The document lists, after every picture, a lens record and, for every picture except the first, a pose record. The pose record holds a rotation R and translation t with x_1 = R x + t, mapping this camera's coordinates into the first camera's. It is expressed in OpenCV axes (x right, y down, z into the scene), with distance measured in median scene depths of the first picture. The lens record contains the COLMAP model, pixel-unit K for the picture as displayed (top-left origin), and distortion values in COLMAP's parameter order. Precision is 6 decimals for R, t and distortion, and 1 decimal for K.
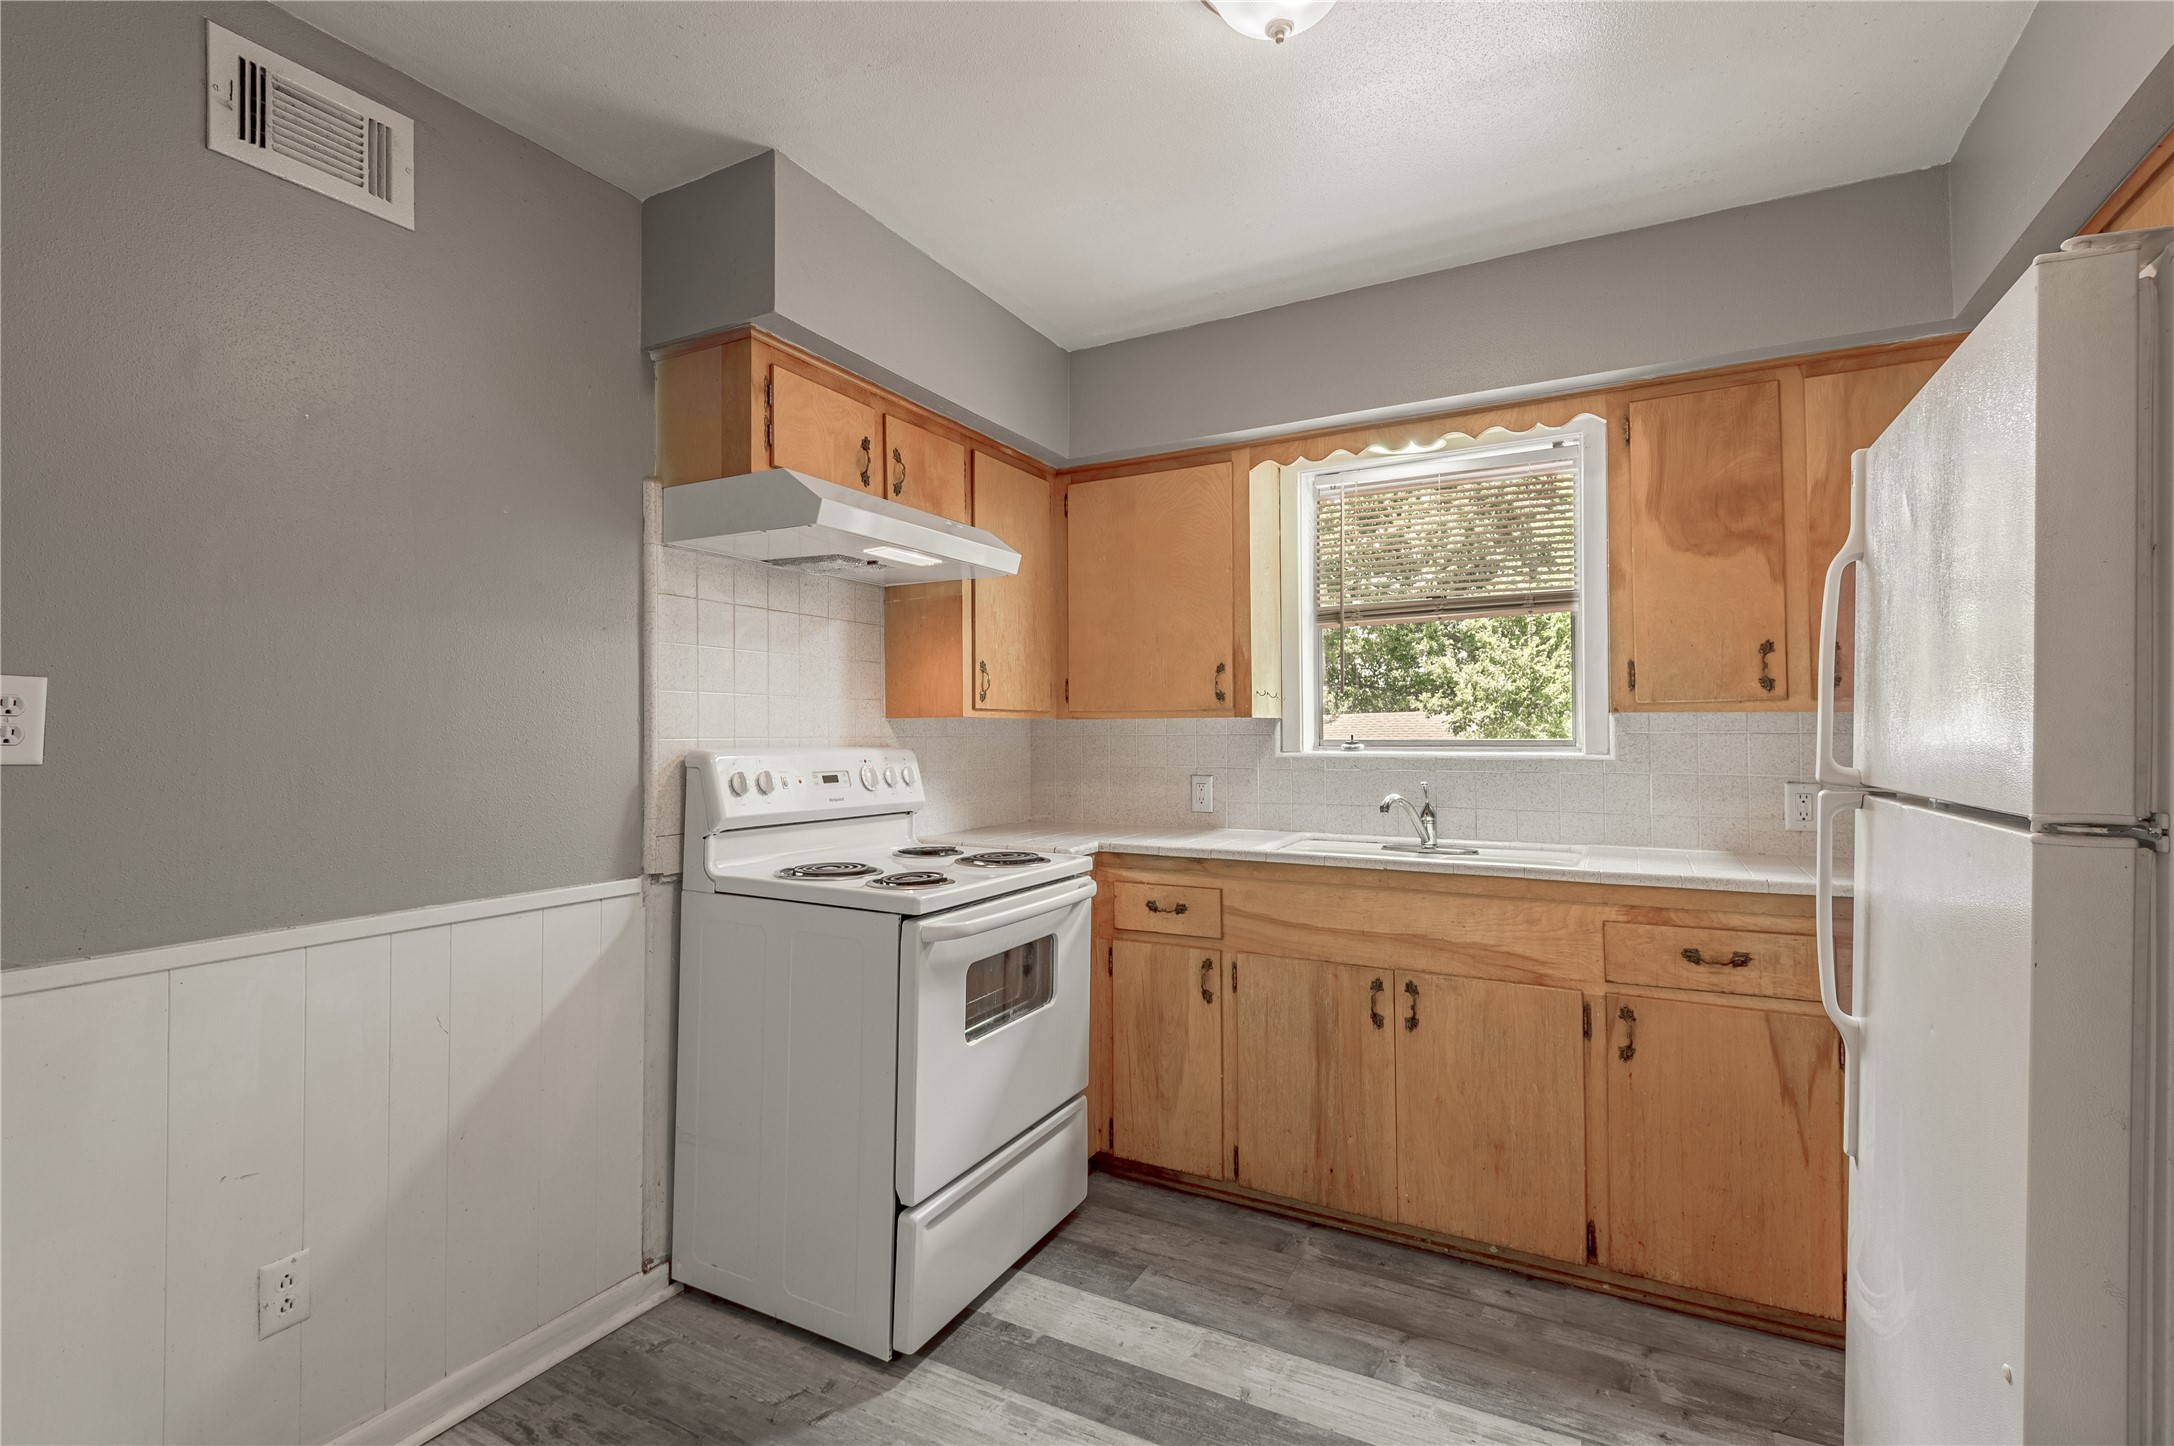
lens RADIAL K [[996.3, 0, 1082.6], [0, 996.3, 714.9], [0, 0, 1]] dist [0.015212, -0.010016]
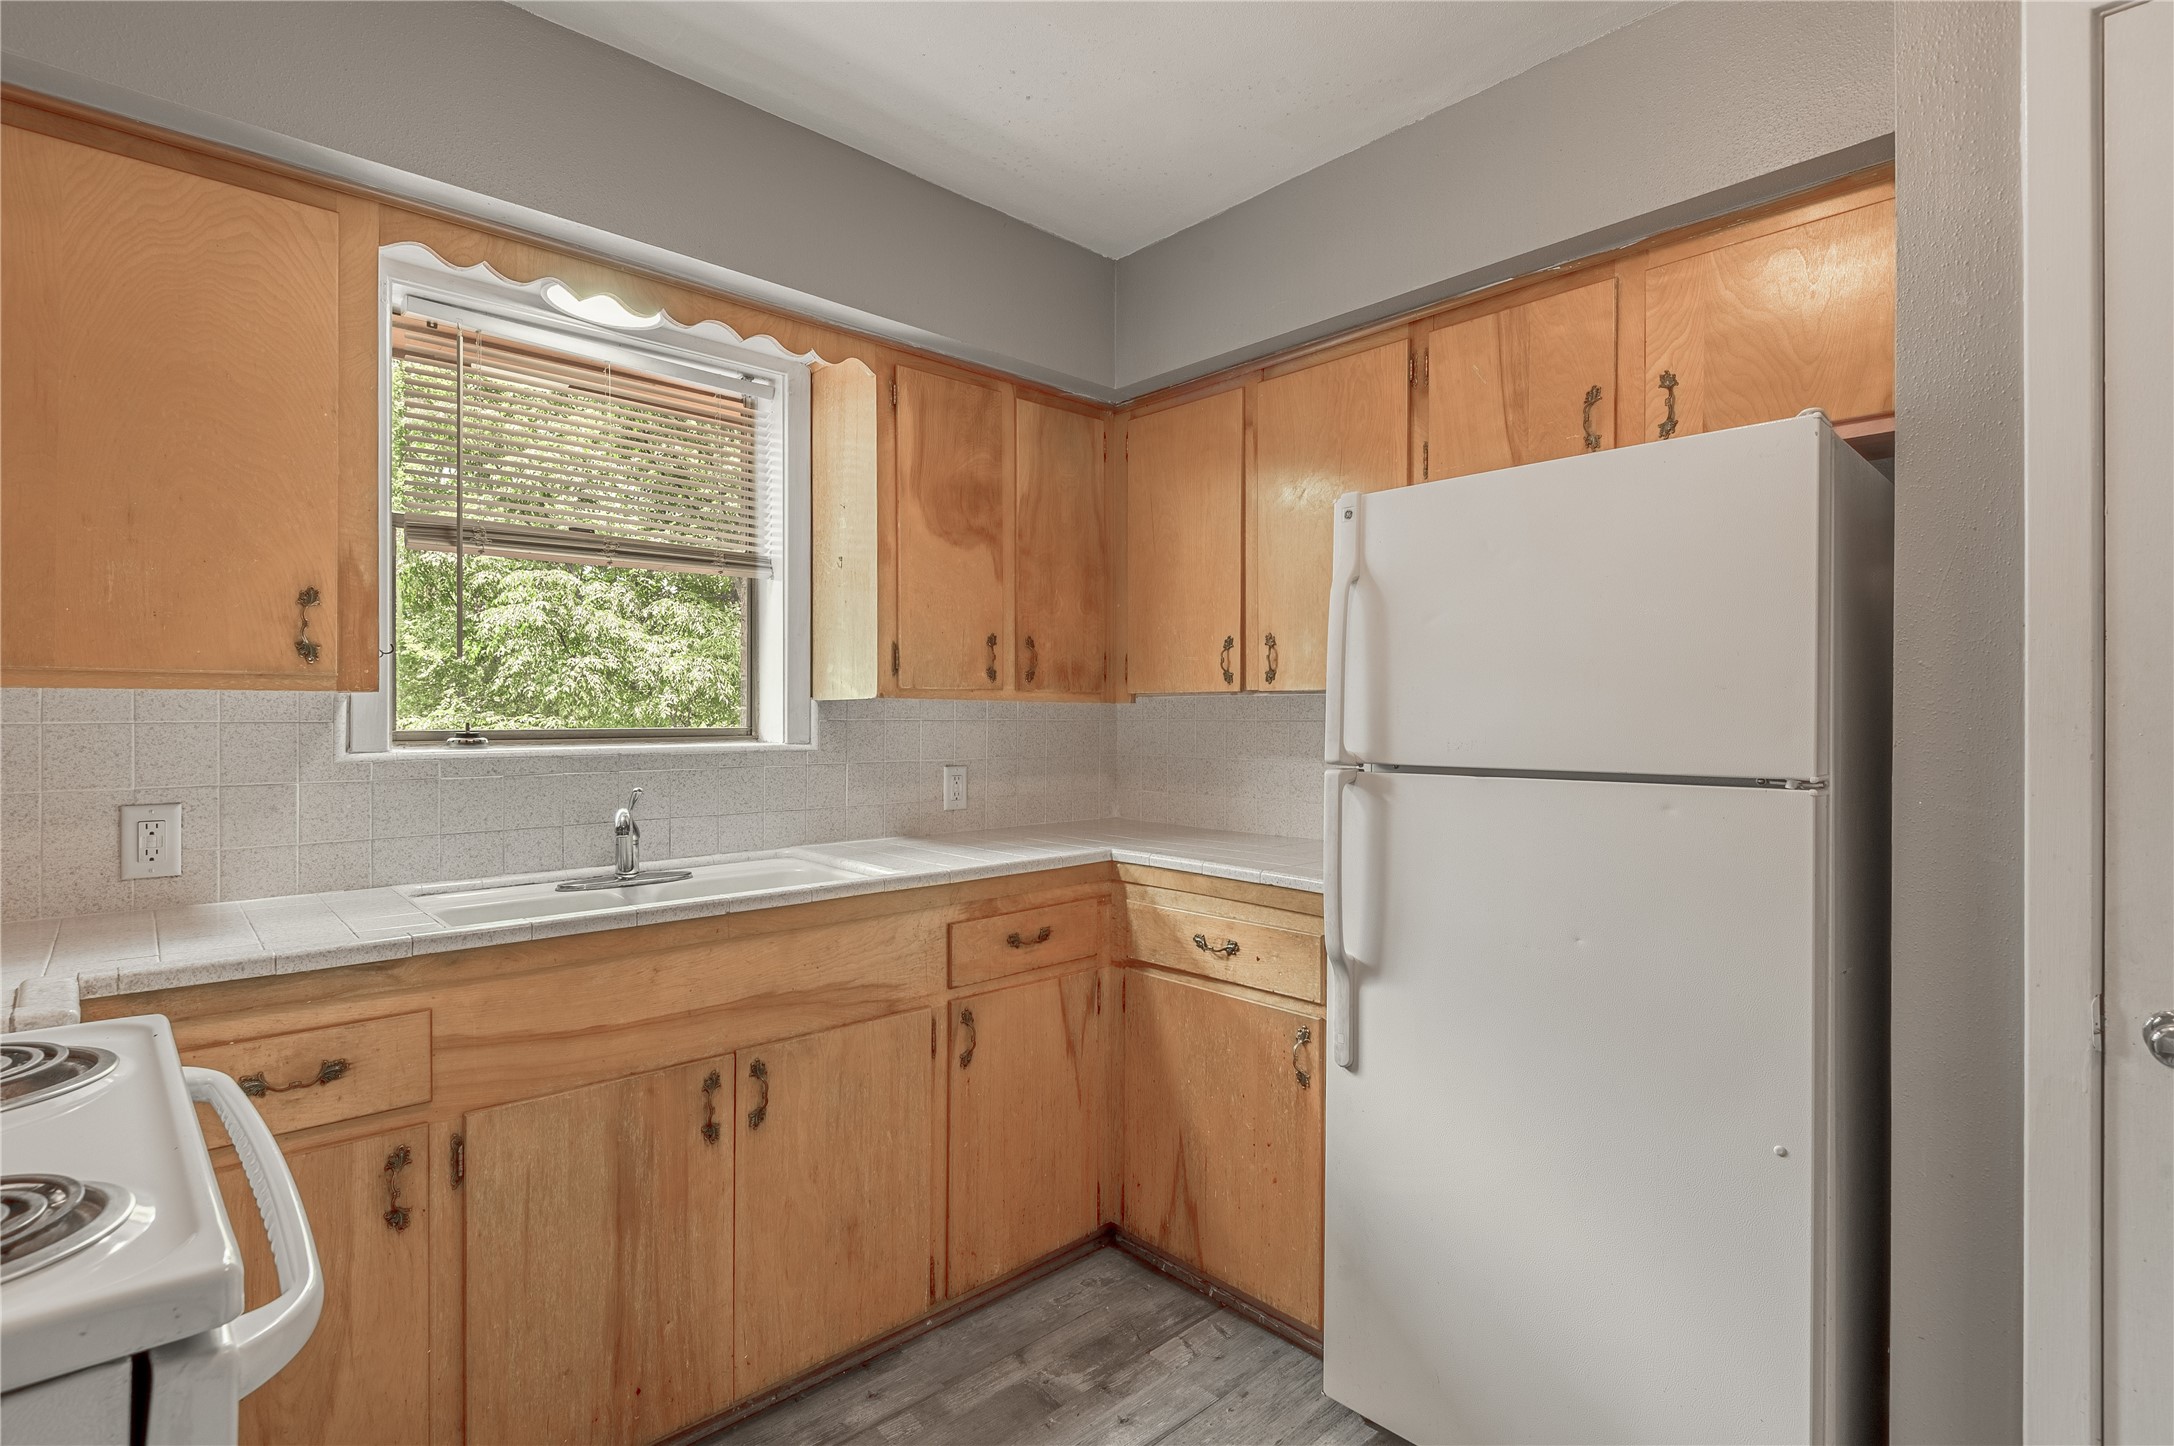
lens RADIAL K [[1012.3, 0, 1087.0], [0, 1012.3, 723.0], [0, 0, 1]] dist [0.034680, -0.025908]
pose [[0.321119, -0.002230, 0.947036, -0.305654], [-0.018195, 0.999798, 0.008524, 0.009577], [-0.946864, -0.019969, 0.321014, 0.548954]]
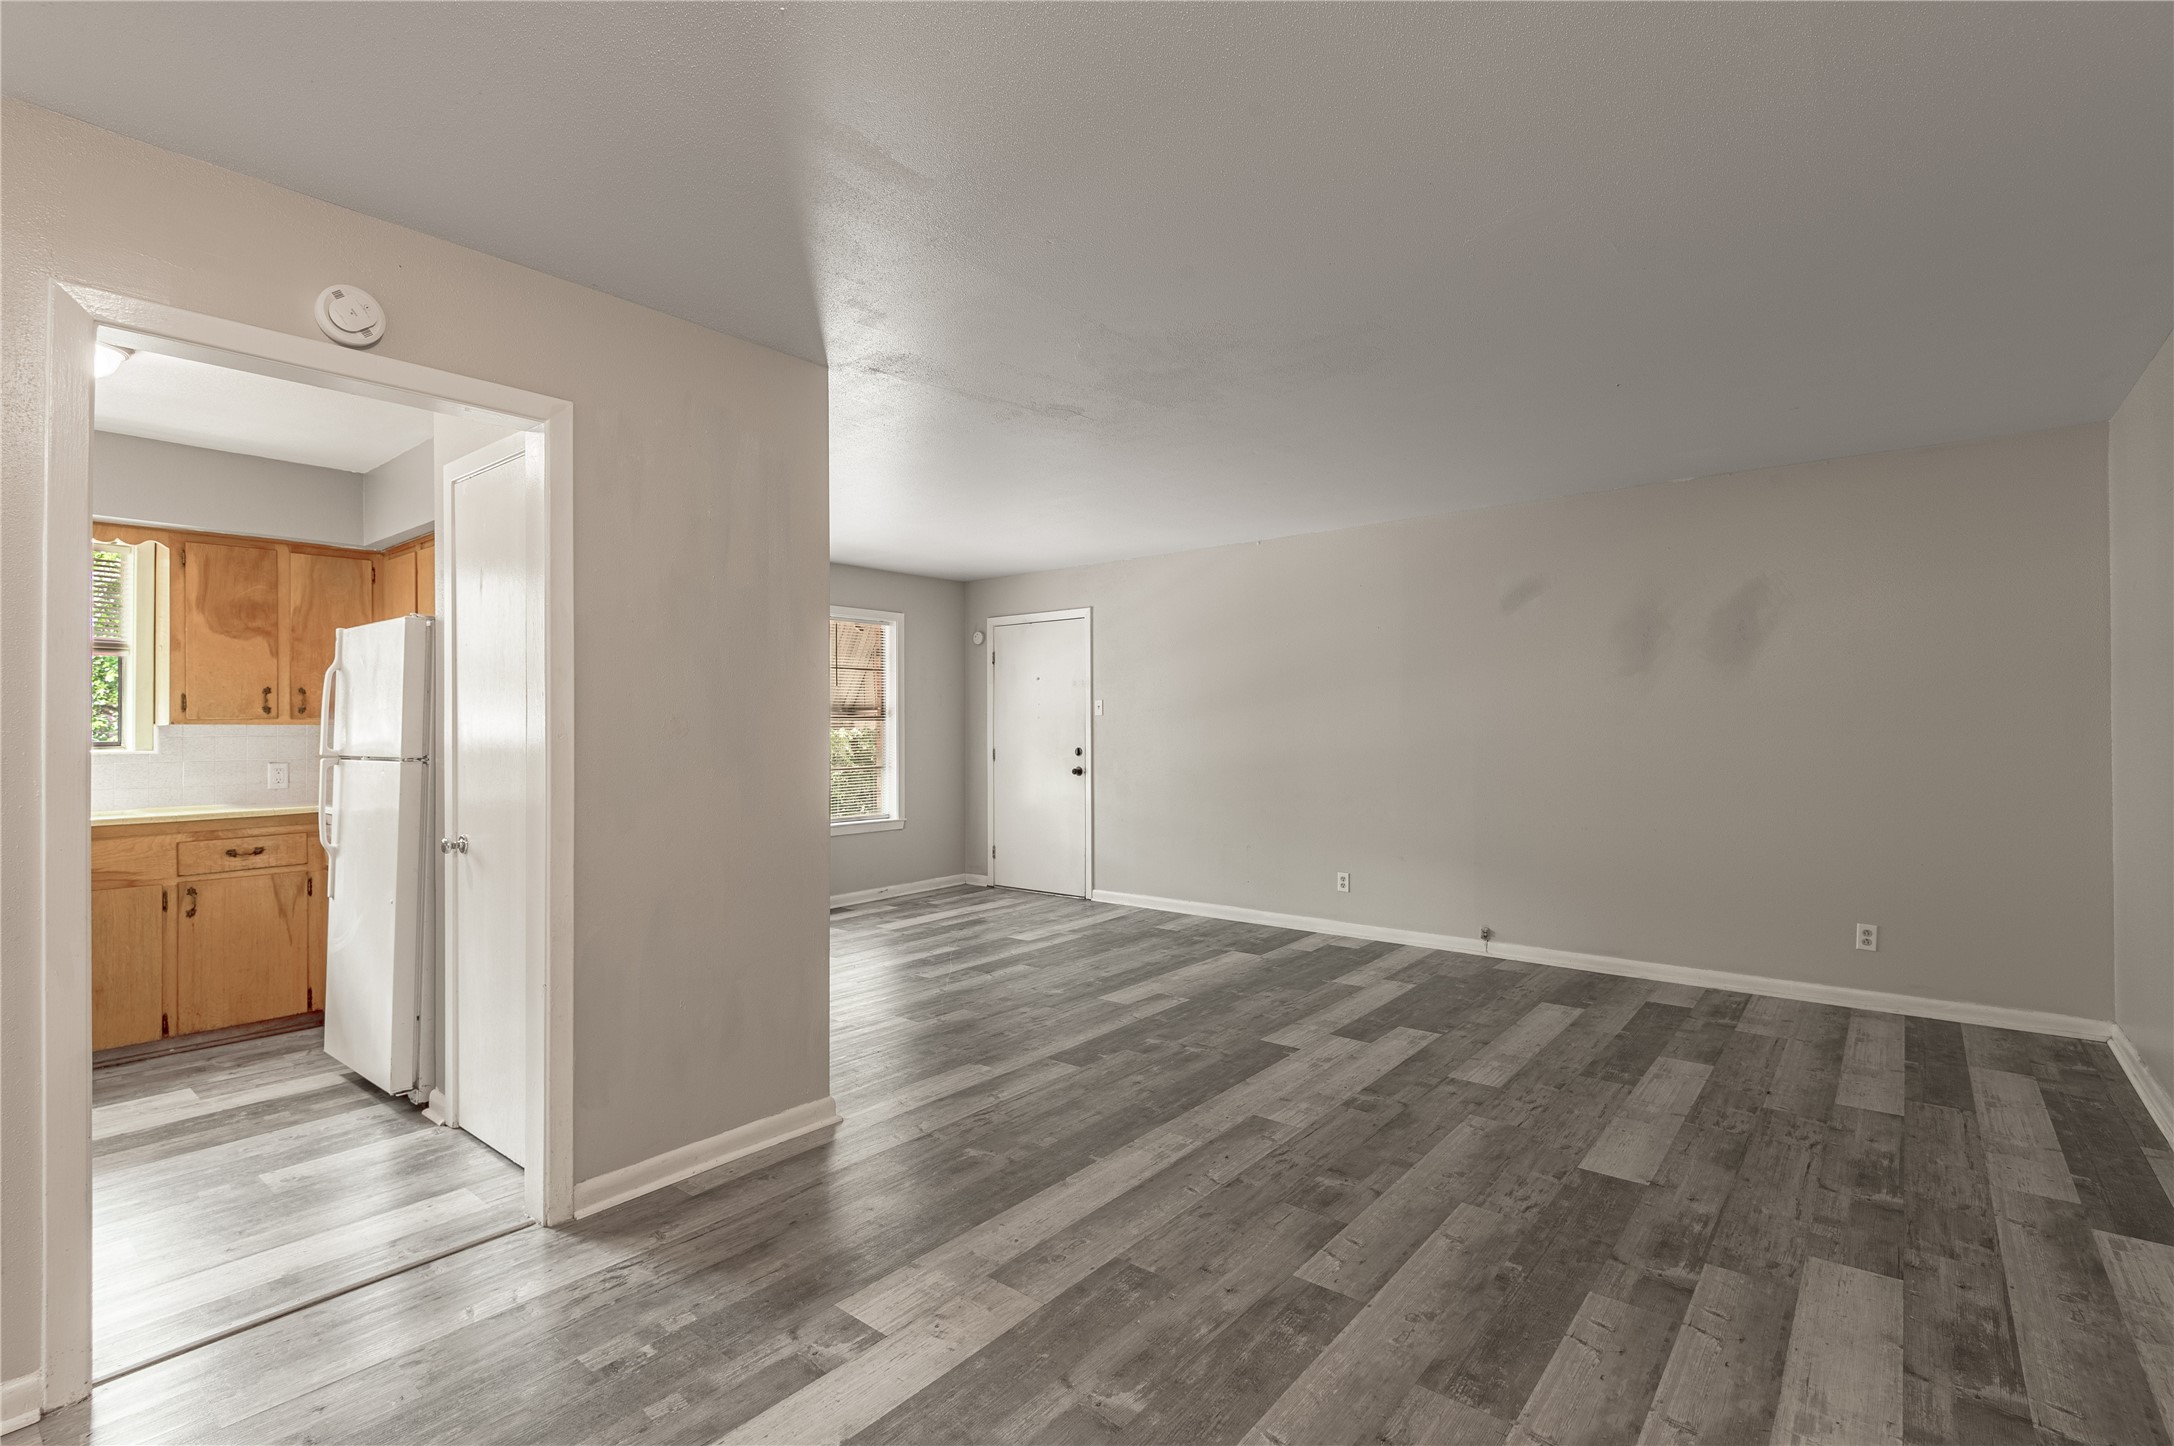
lens RADIAL K [[996.3, 0, 1082.6], [0, 996.3, 714.9], [0, 0, 1]] dist [0.015212, -0.010016]
pose [[0.189406, 0.013781, 0.981802, -0.872080], [-0.013894, 0.999839, -0.011354, -0.021295], [-0.981801, -0.011490, 0.189567, -0.861402]]
